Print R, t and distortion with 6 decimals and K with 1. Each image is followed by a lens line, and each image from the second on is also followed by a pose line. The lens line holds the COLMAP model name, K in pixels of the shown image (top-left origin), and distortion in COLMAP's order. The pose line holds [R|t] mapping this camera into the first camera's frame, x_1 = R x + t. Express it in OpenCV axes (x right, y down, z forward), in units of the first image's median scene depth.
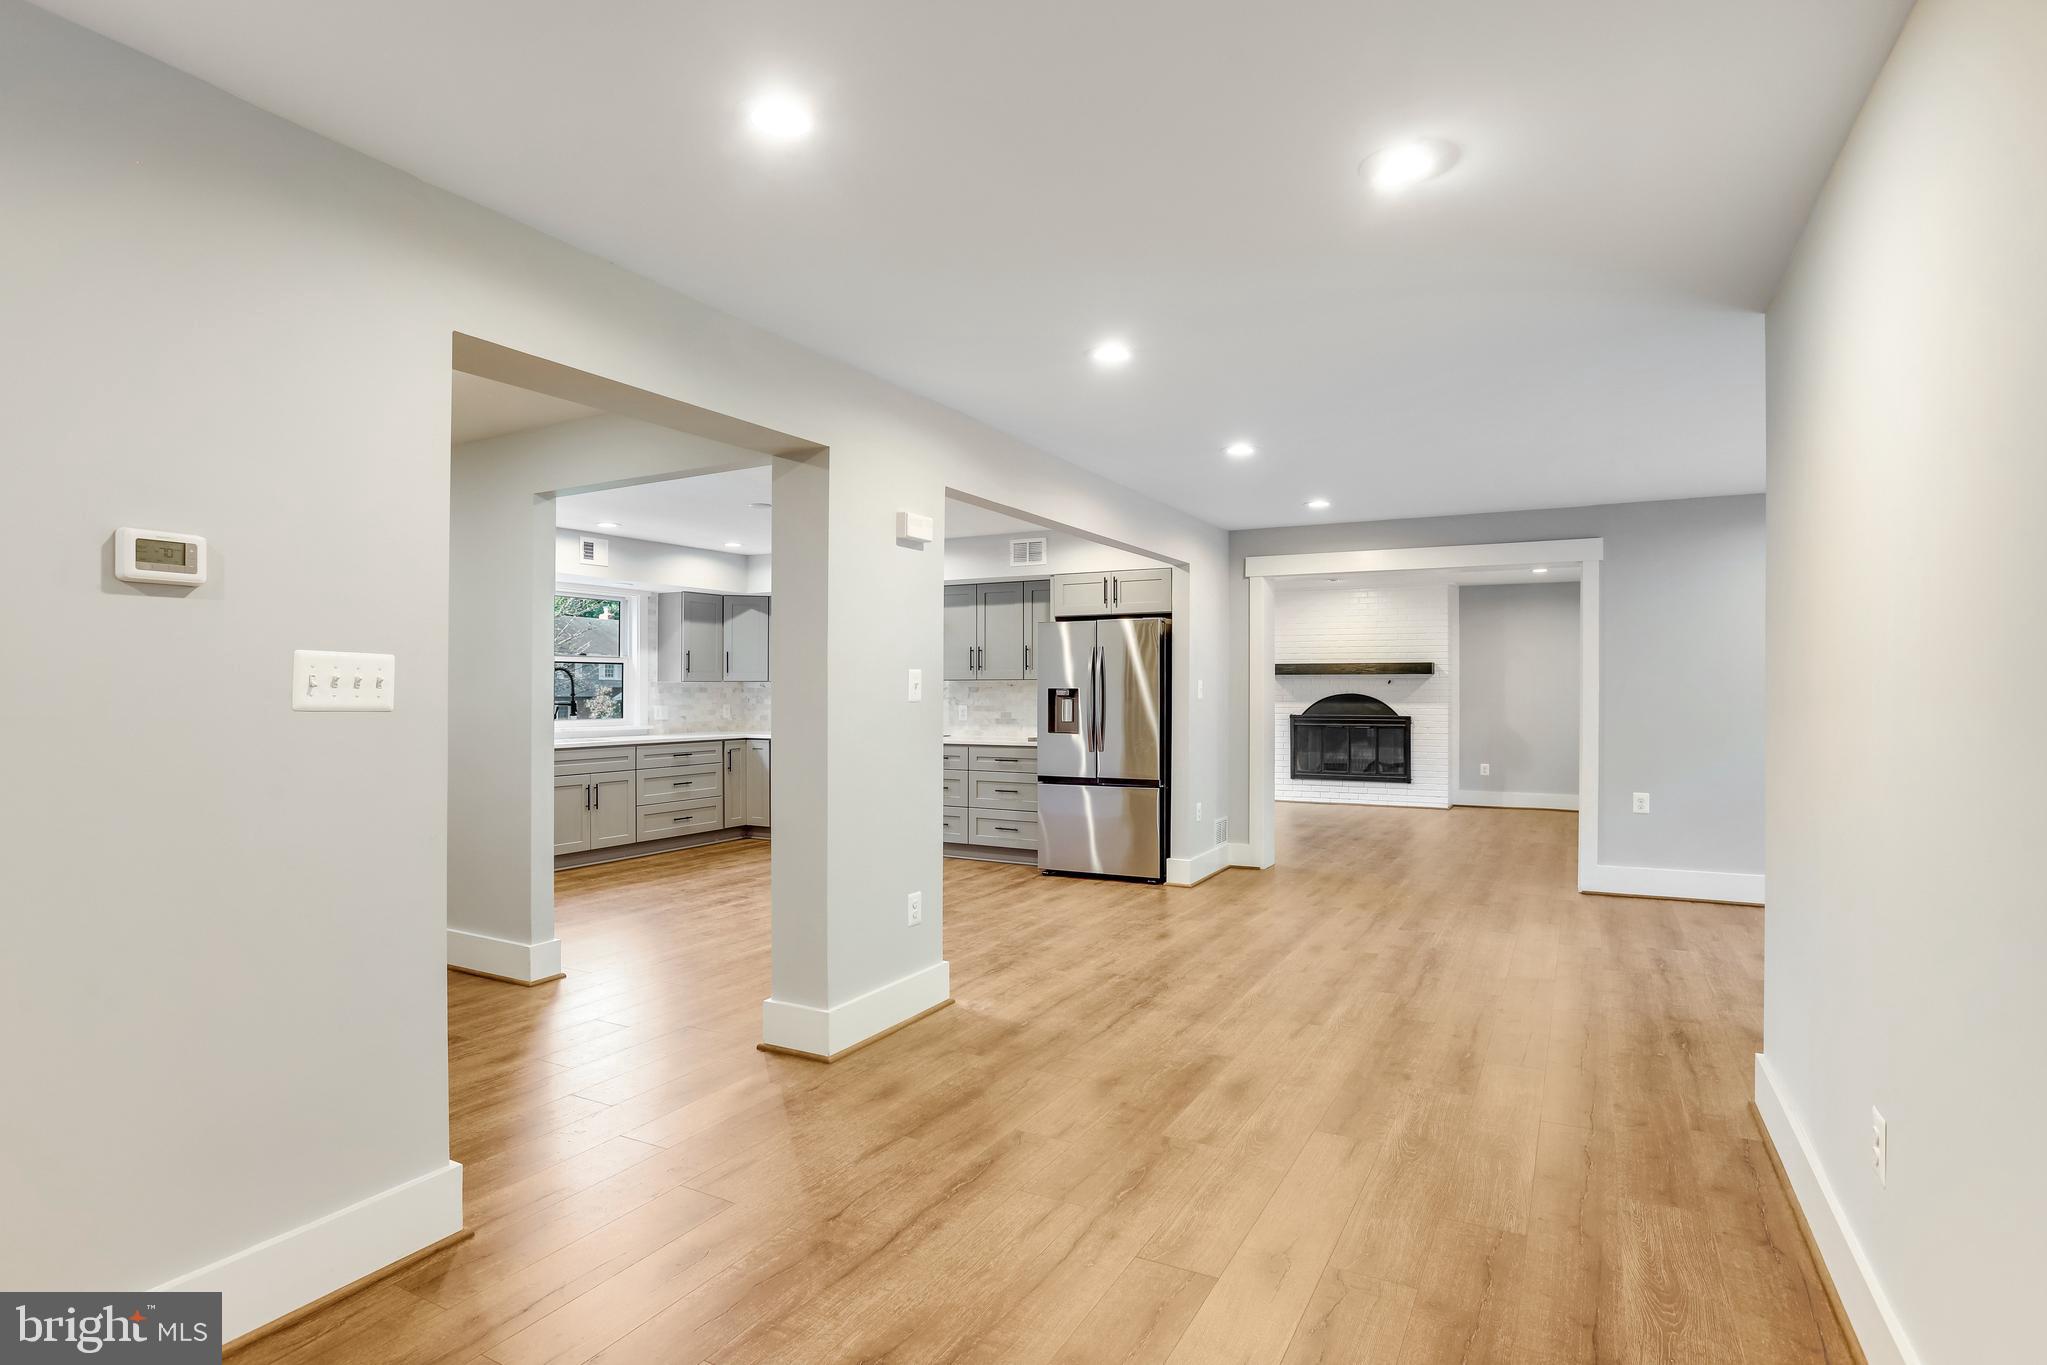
lens RADIAL K [[1065.5, 0, 1008.4], [0, 1065.5, 683.5], [0, 0, 1]] dist [-0.055627, 0.027868]
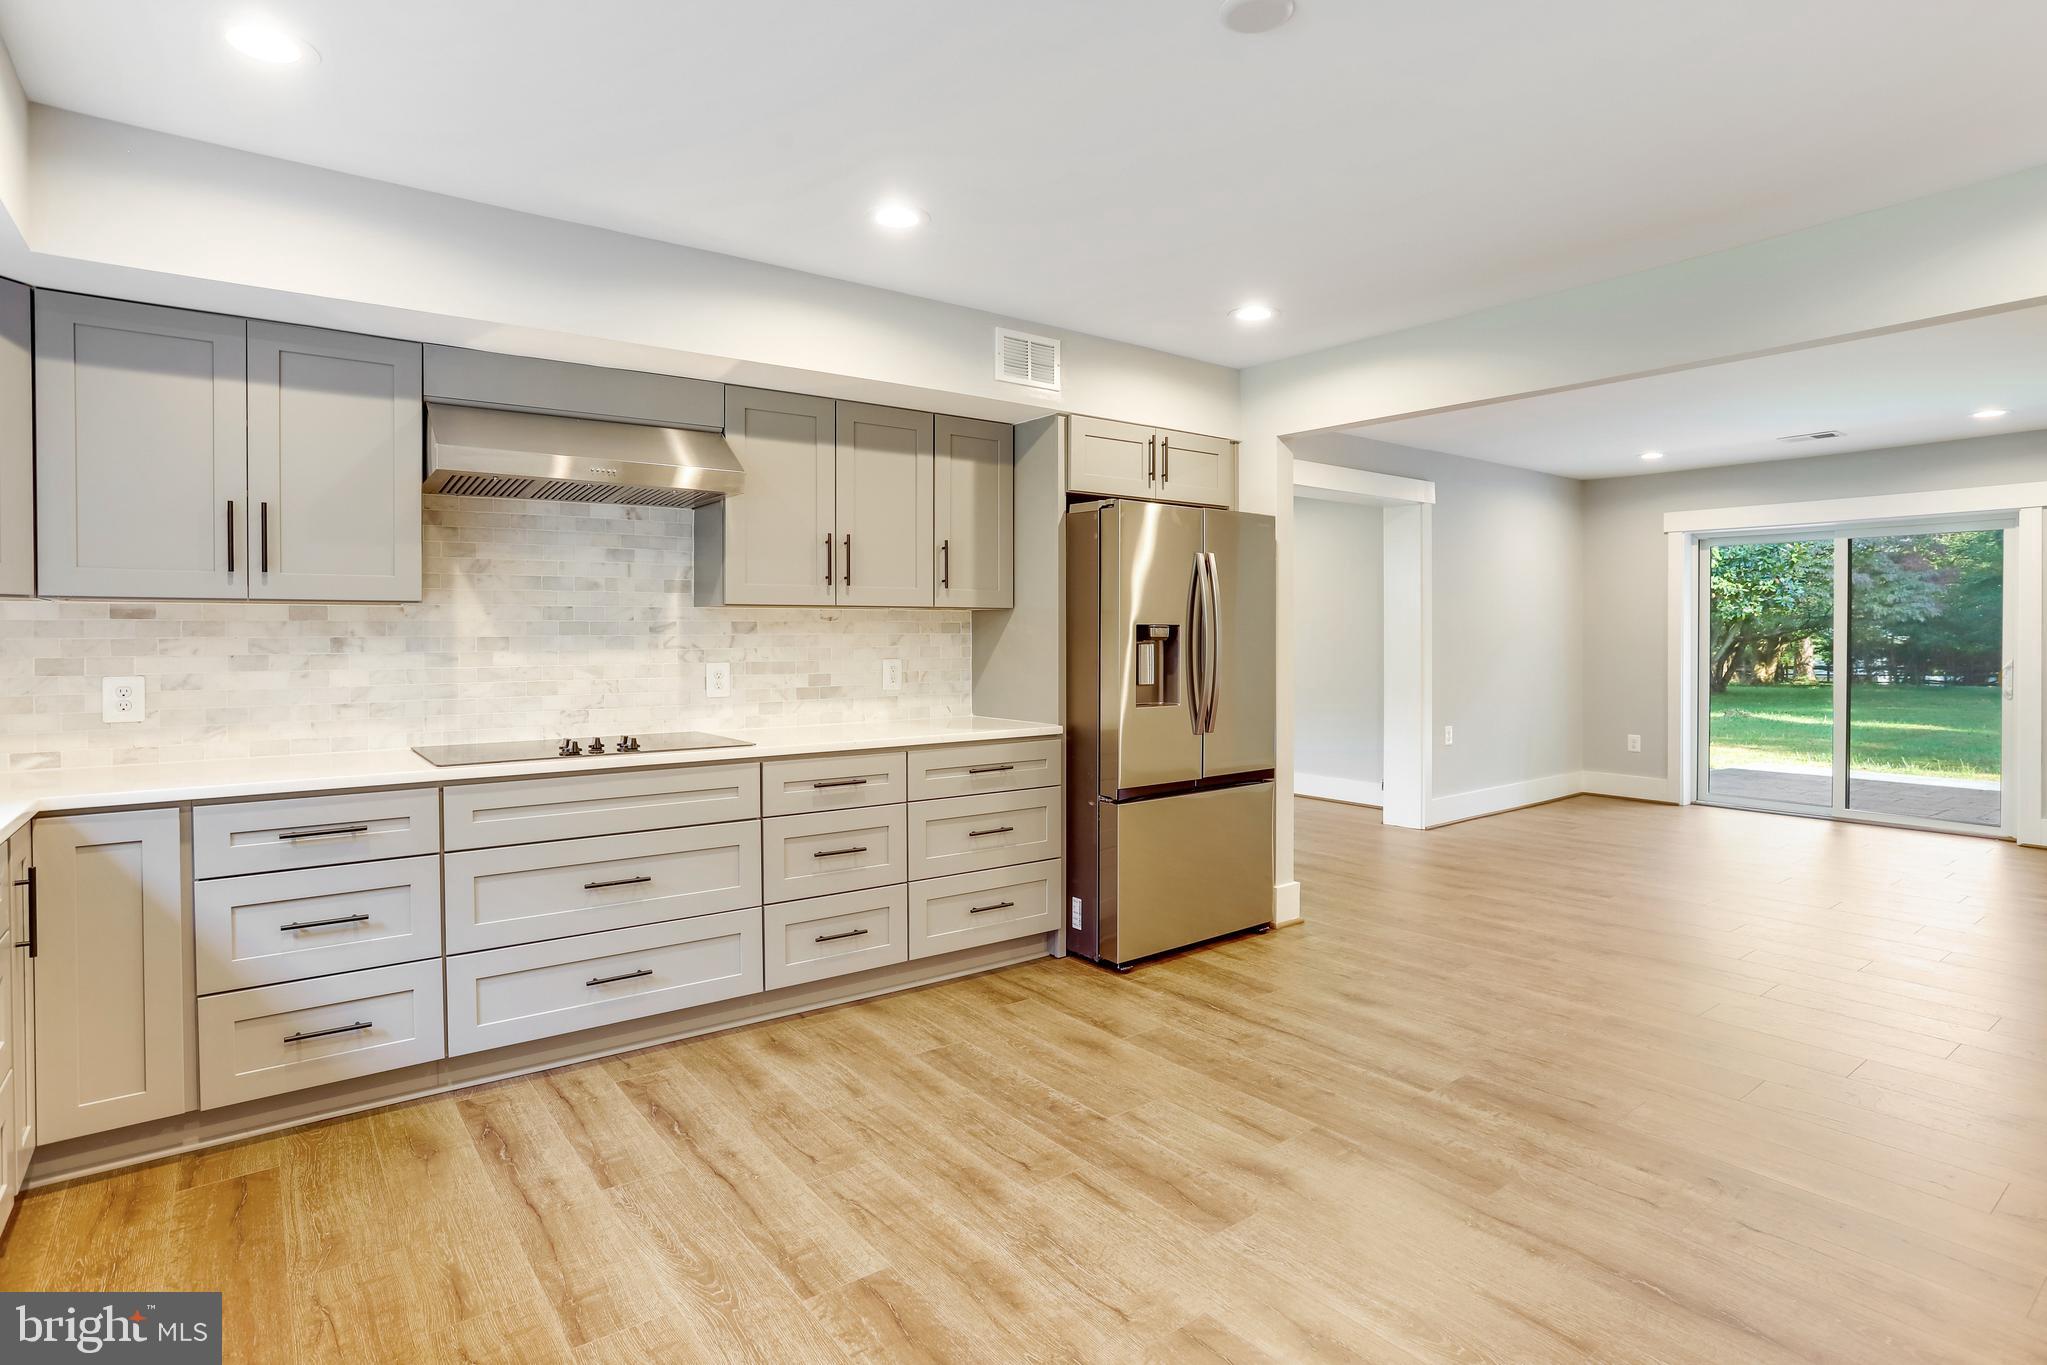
lens RADIAL K [[1065.5, 0, 1067.0], [0, 1065.5, 640.1], [0, 0, 1]] dist [-0.055627, 0.027868]
pose [[0.383425, -0.006045, 0.923552, -0.449071], [-0.002737, 0.999967, 0.007681, 0.008043], [-0.923568, -0.005473, 0.383396, 0.788987]]
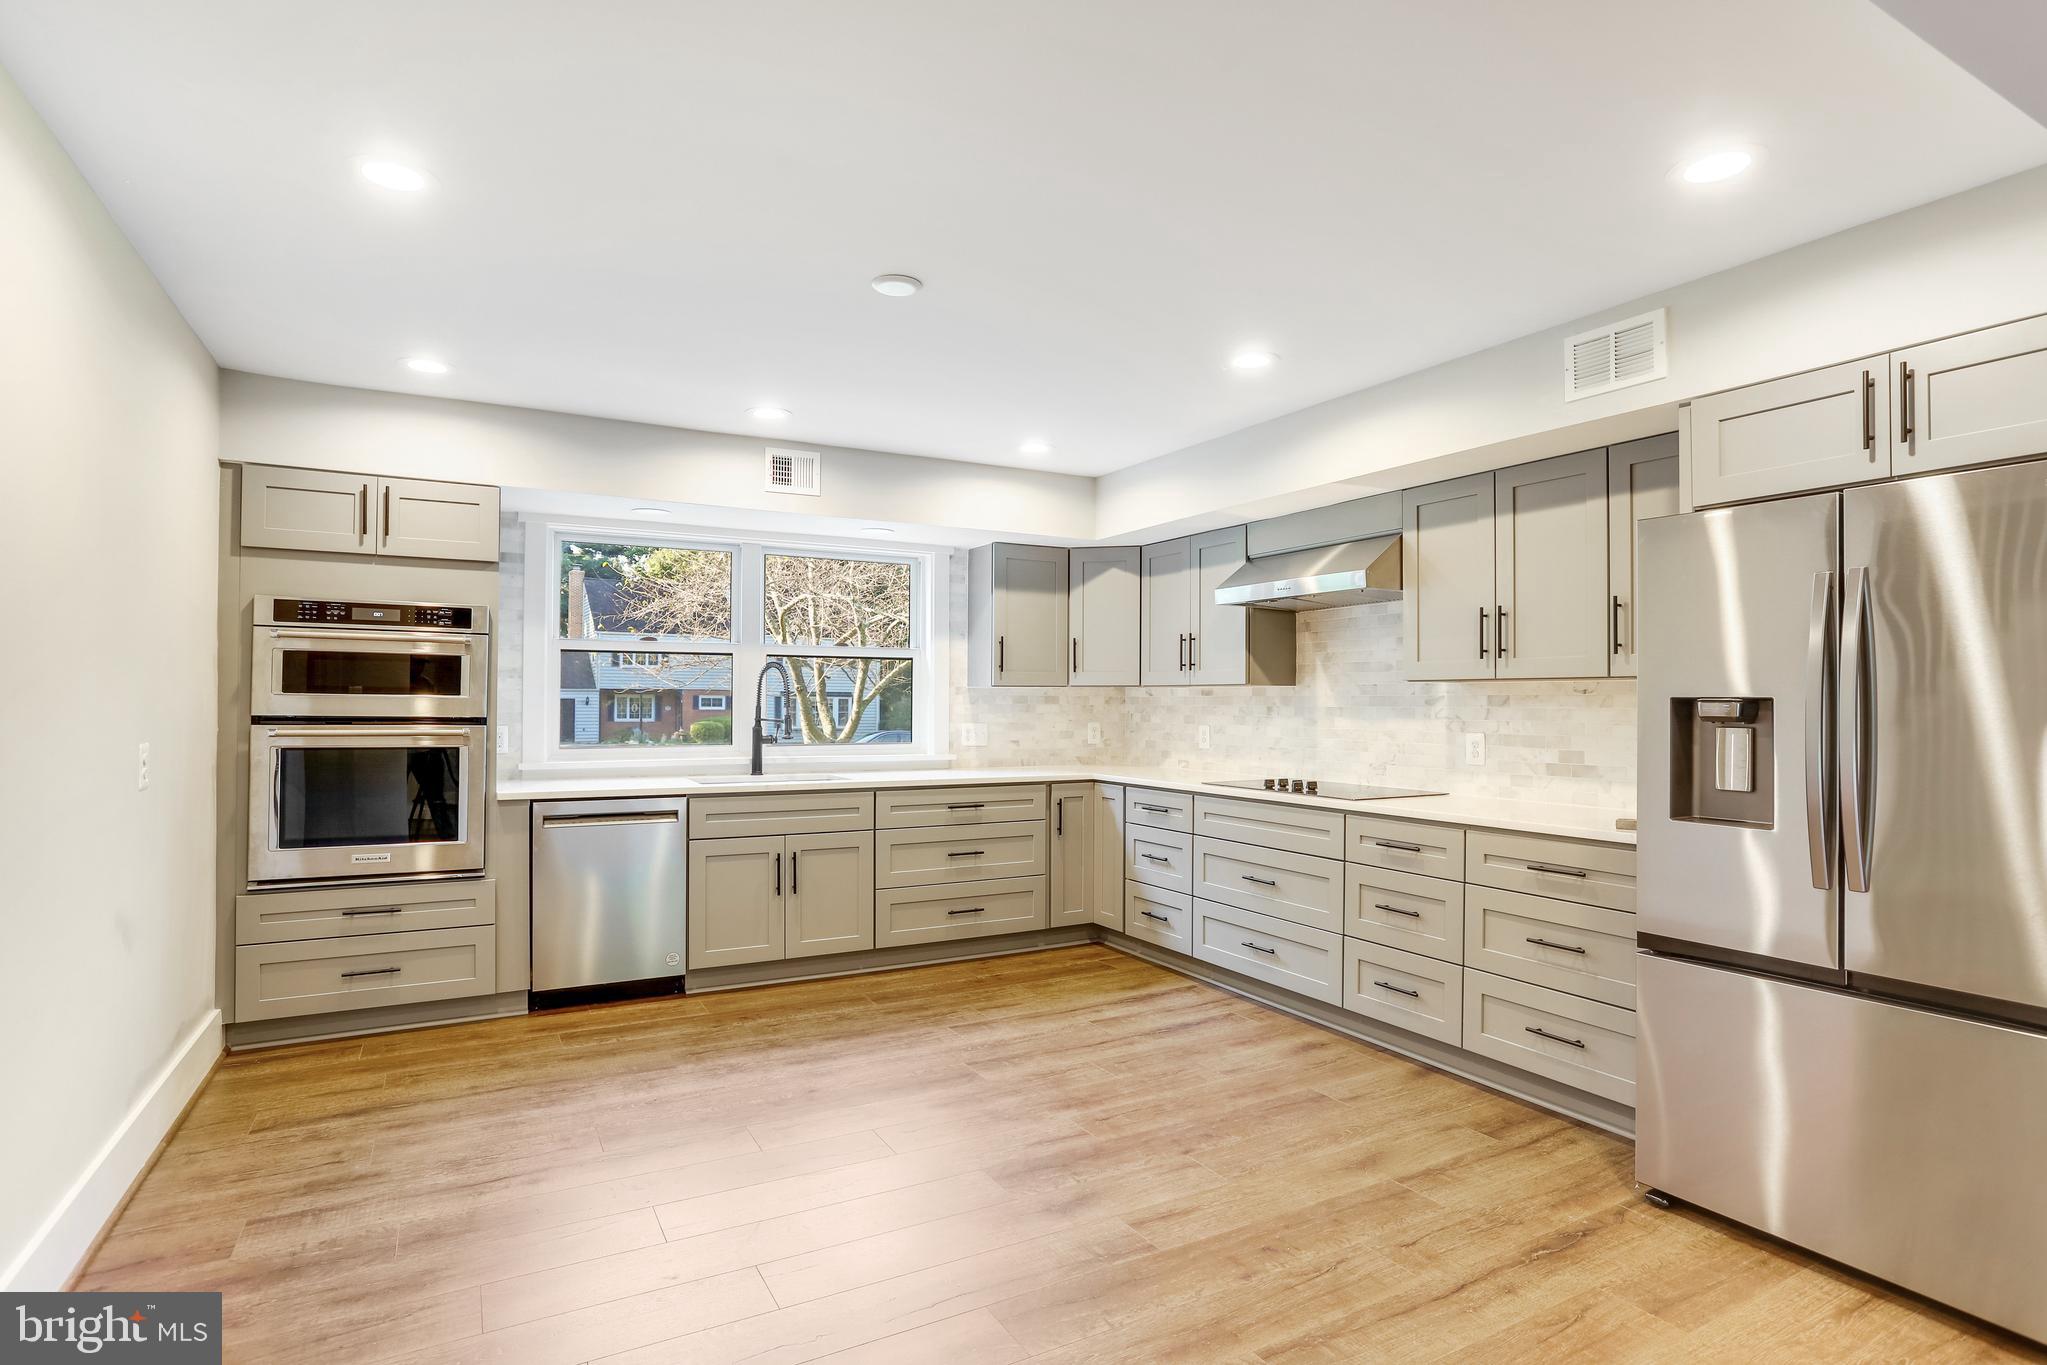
lens RADIAL K [[1040.3, 0, 989.5], [0, 1040.3, 687.4], [0, 0, 1]] dist [-0.056173, 0.025307]
pose [[0.835124, -0.001889, -0.550058, 0.033493], [-0.002448, 0.999971, -0.007150, 0.004028], [0.550056, 0.007318, 0.835096, 0.556015]]
